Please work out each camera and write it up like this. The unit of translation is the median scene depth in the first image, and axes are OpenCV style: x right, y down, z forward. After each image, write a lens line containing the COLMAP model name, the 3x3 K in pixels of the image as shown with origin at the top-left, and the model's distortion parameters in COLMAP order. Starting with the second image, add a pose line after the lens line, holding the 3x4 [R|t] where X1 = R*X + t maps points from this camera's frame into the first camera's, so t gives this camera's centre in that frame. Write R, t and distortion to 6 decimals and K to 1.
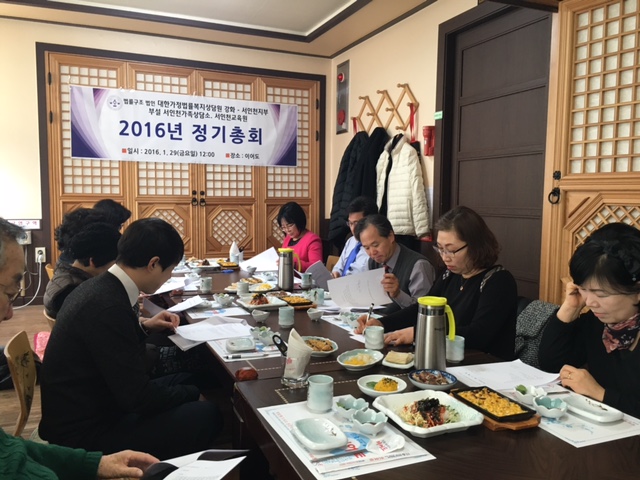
lens RADIAL K [[543.7, 0, 321.0], [0, 543.7, 236.5], [0, 0, 1]] dist [0.071451, -0.103691]
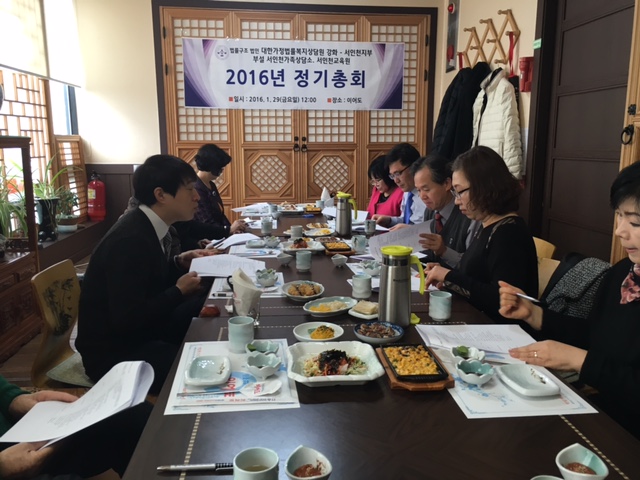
lens RADIAL K [[543.7, 0, 320.5], [0, 543.7, 236.8], [0, 0, 1]] dist [0.071451, -0.103691]
pose [[0.954829, 0.040795, -0.294343, 0.129733], [-0.012418, 0.995144, 0.097640, 0.002335], [0.296897, -0.089574, 0.950699, 0.030016]]
